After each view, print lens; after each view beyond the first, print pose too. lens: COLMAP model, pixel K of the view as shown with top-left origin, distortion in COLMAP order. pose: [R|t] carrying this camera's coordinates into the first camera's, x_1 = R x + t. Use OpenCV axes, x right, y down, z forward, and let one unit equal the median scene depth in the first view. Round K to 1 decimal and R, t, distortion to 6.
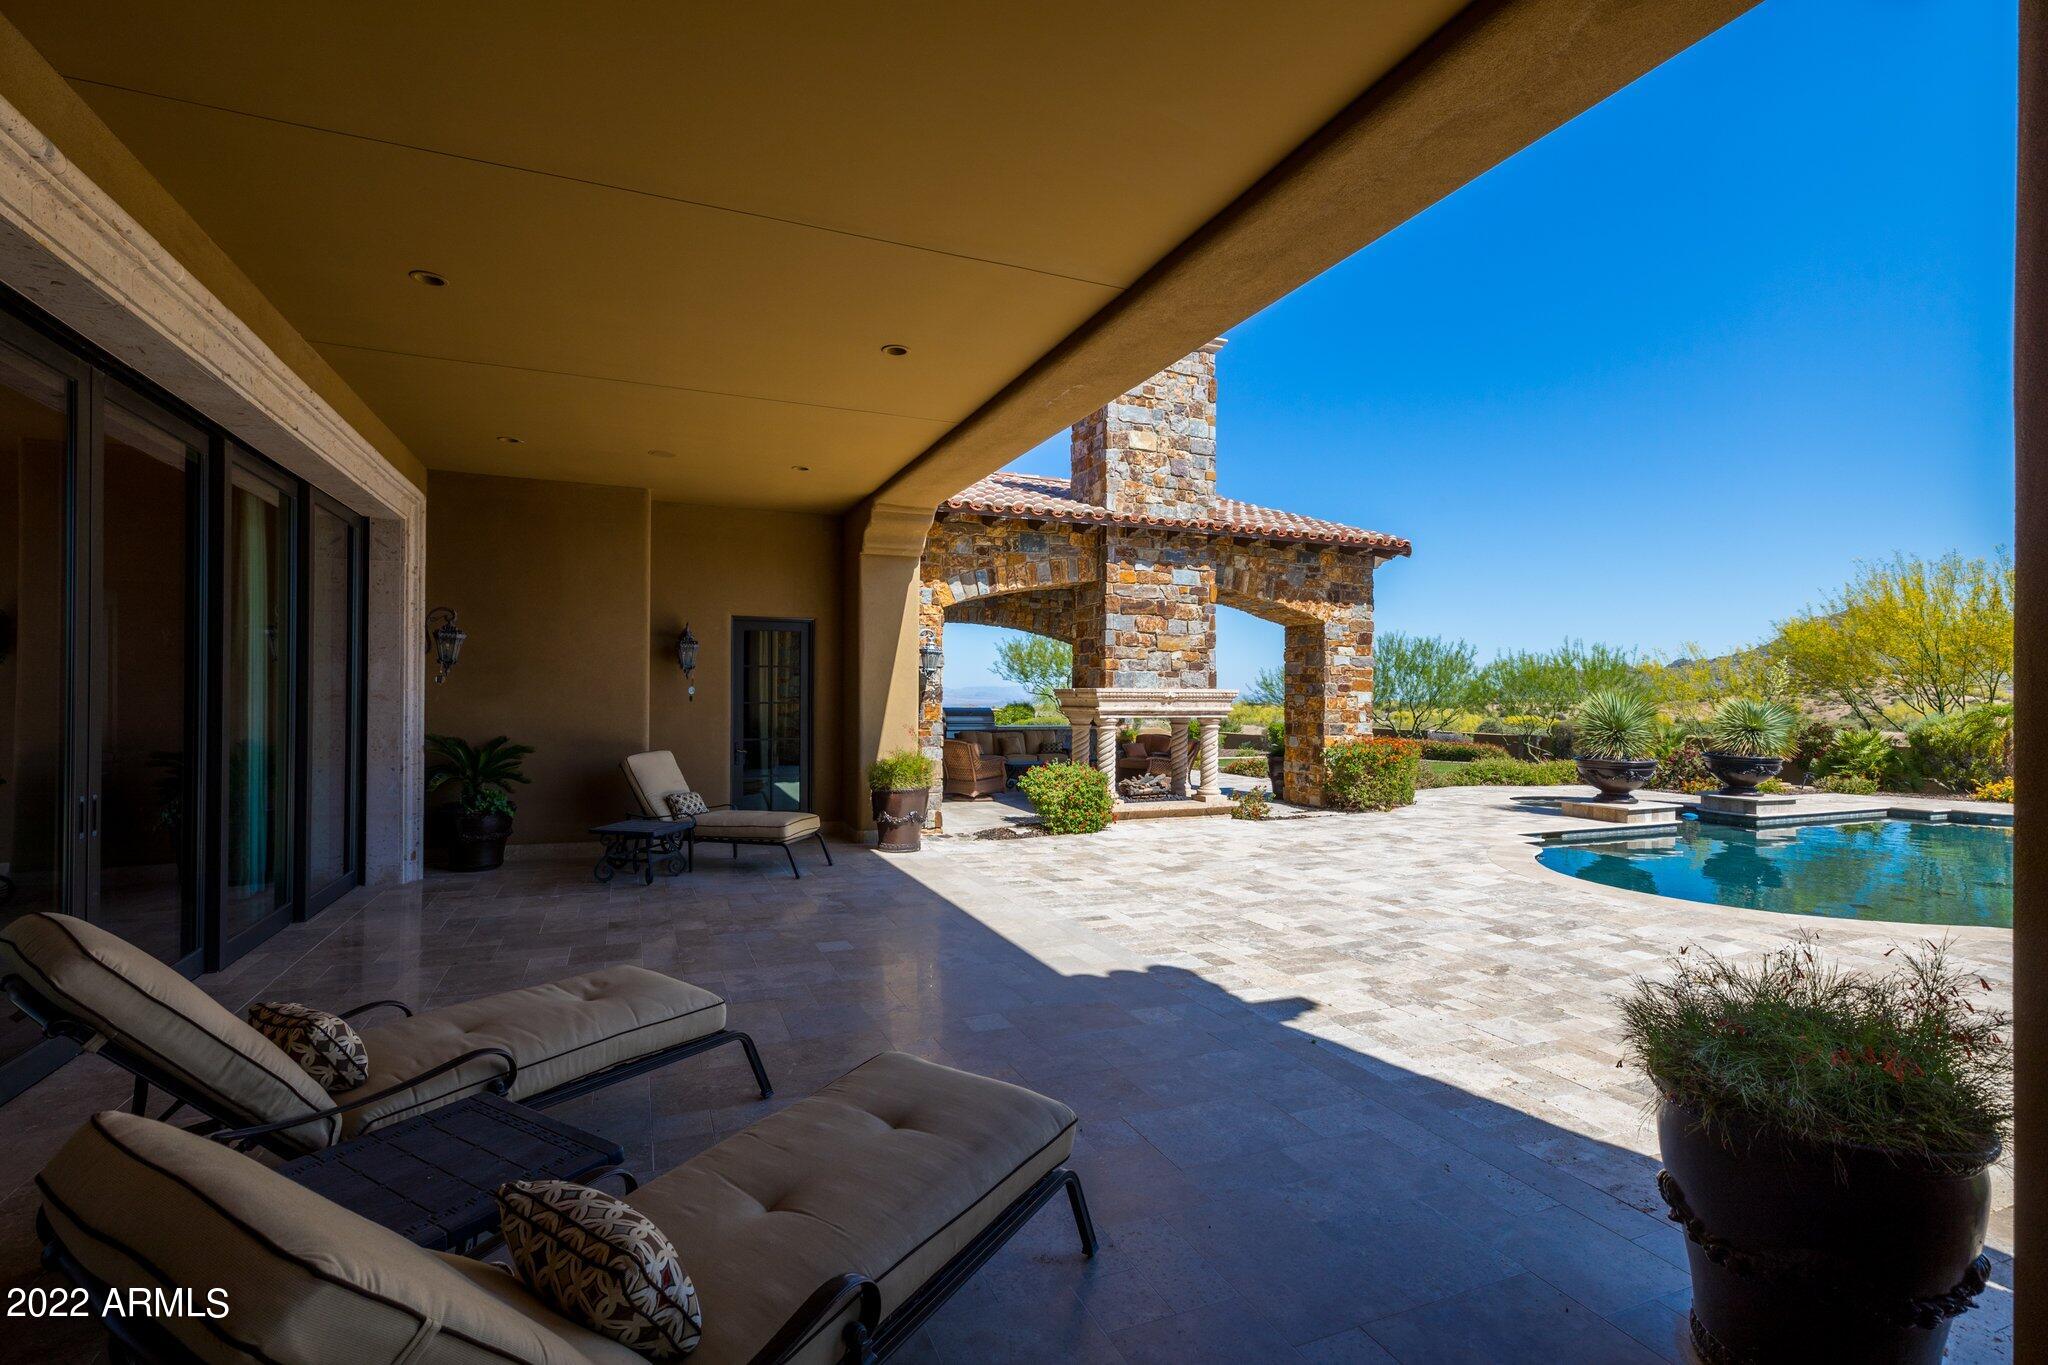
lens RADIAL K [[943.0, 0, 1029.7], [0, 943.0, 684.4], [0, 0, 1]] dist [-0.004775, -0.000234]
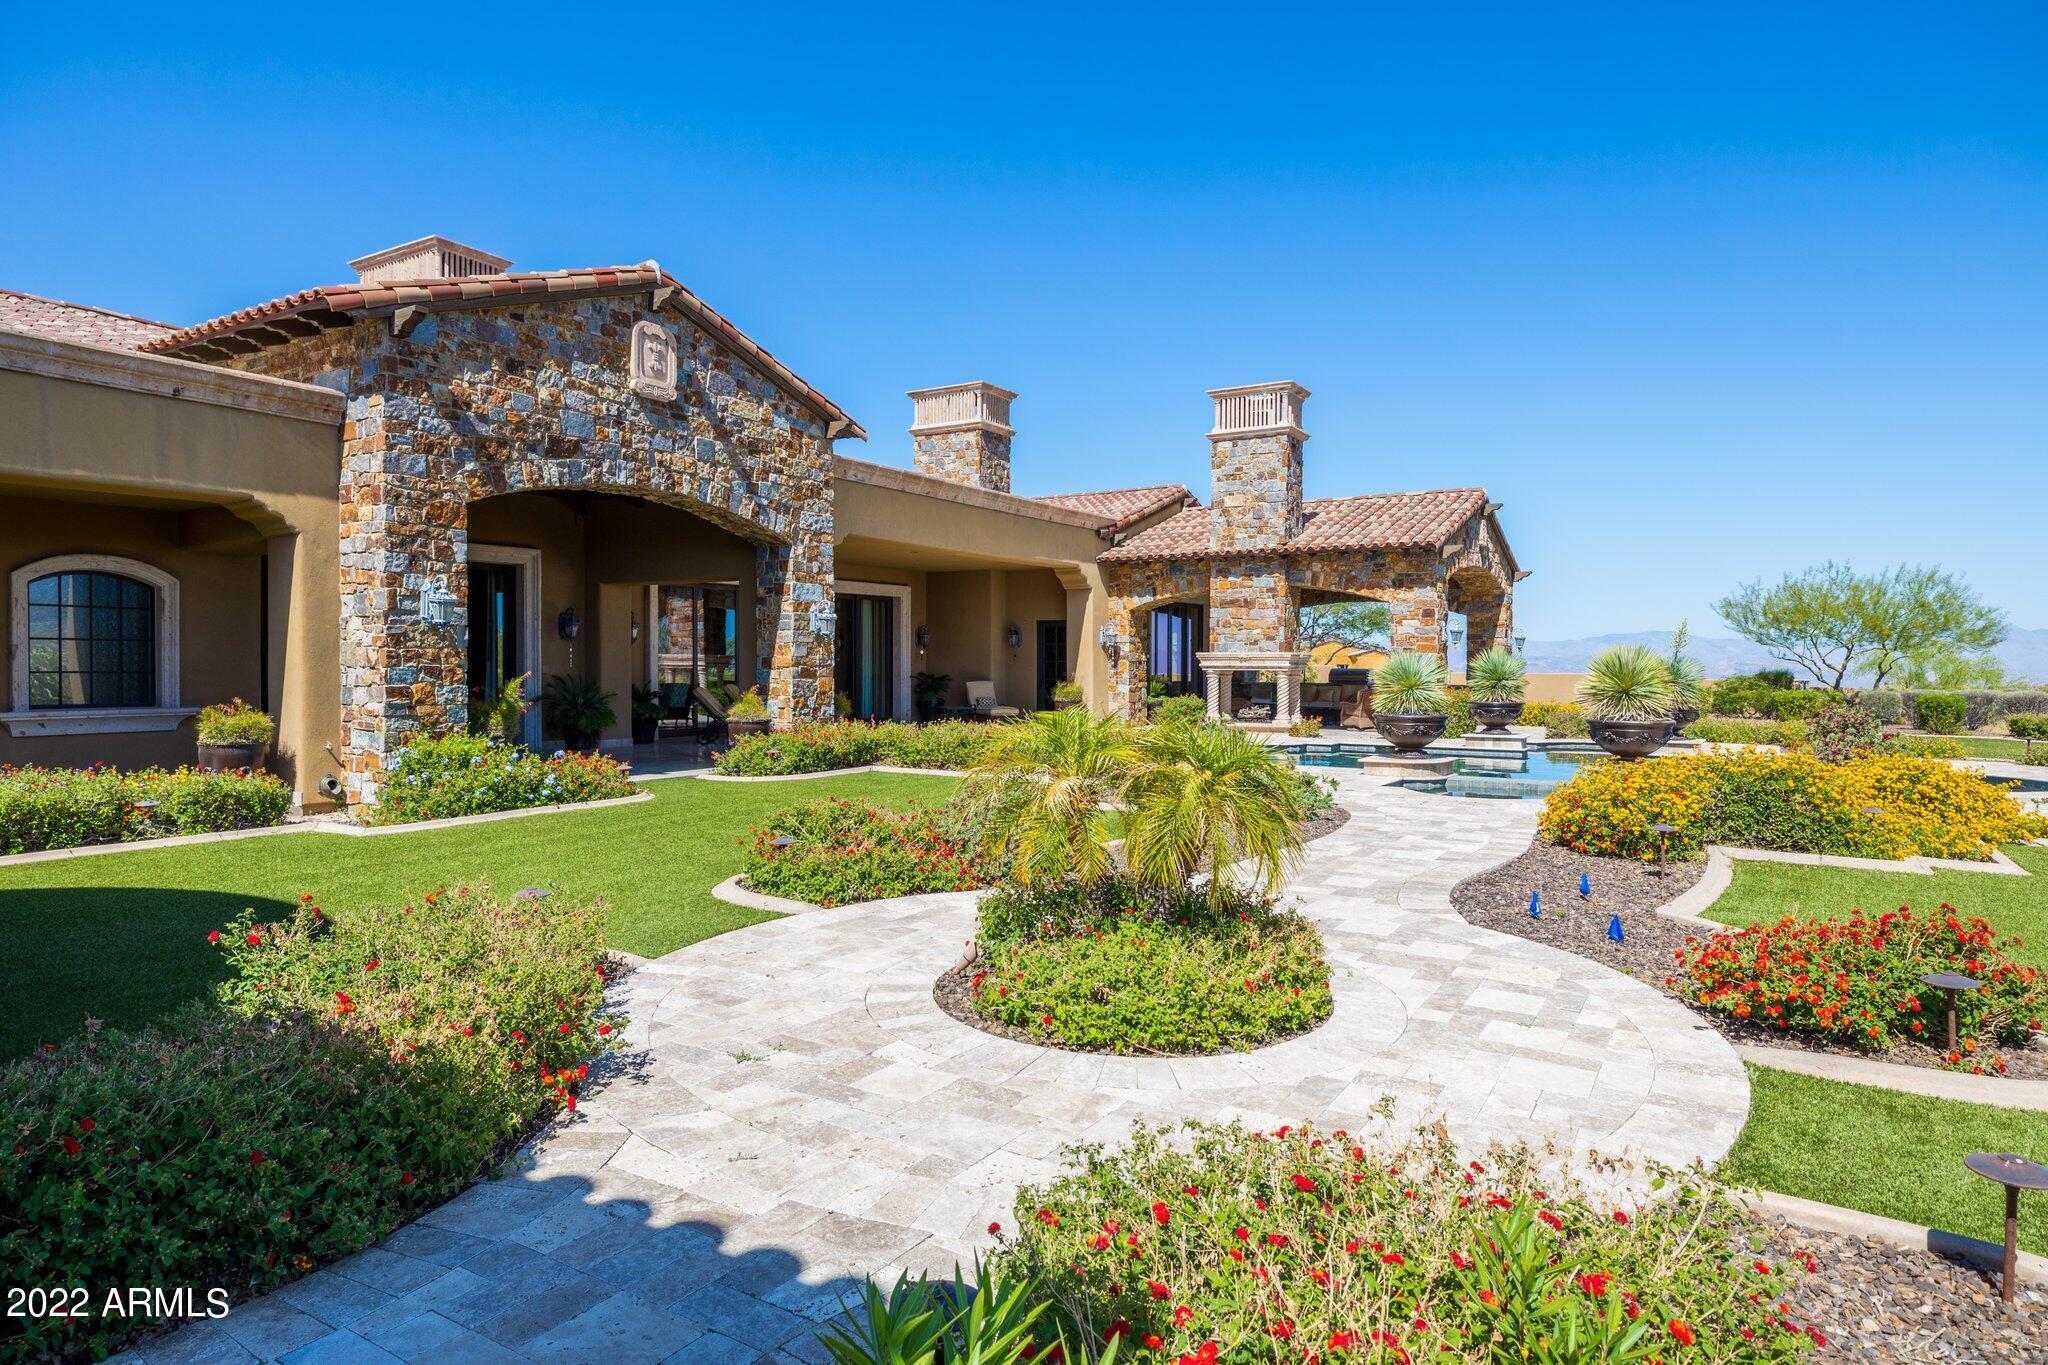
lens RADIAL K [[1176.1, 0, 1017.3], [0, 1176.1, 680.9], [0, 0, 1]] dist [0.002662, -0.000117]
pose [[0.575122, 0.005118, -0.818051, 1.560180], [0.007009, 0.999913, 0.011183, 0.027736], [0.818037, -0.012165, 0.575036, -0.481863]]
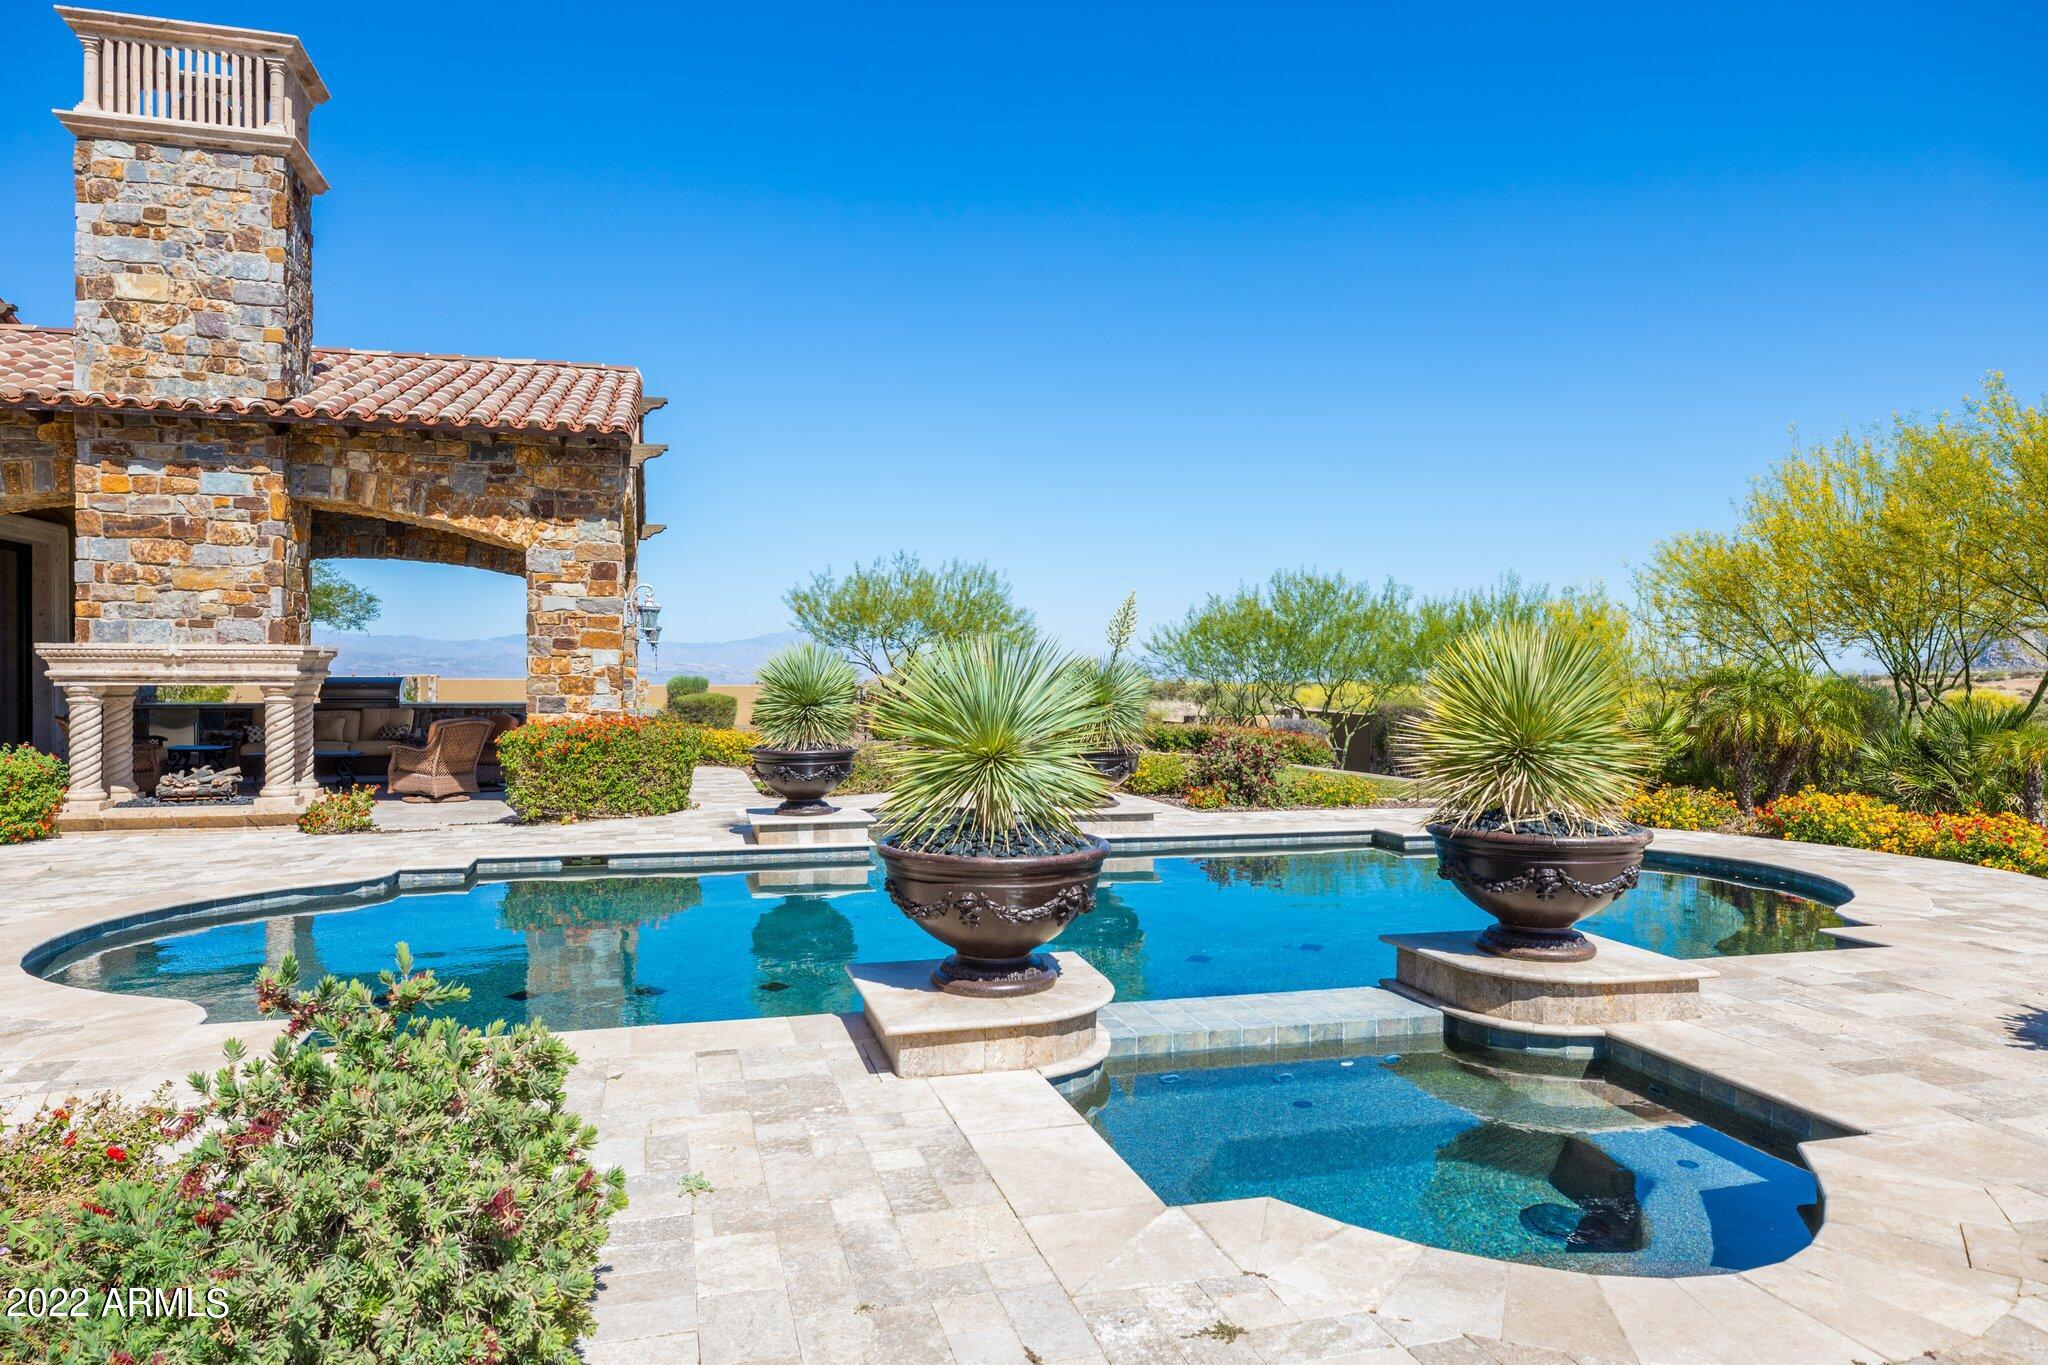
lens RADIAL K [[1310.4, 0, 1017.4], [0, 1310.4, 678.0], [0, 0, 1]] dist [0.011094, 0.002993]
pose [[0.990665, -0.003686, -0.136270, 0.881412], [0.005444, 0.999907, 0.012531, 0.020689], [0.136212, -0.013156, 0.990592, 0.119360]]
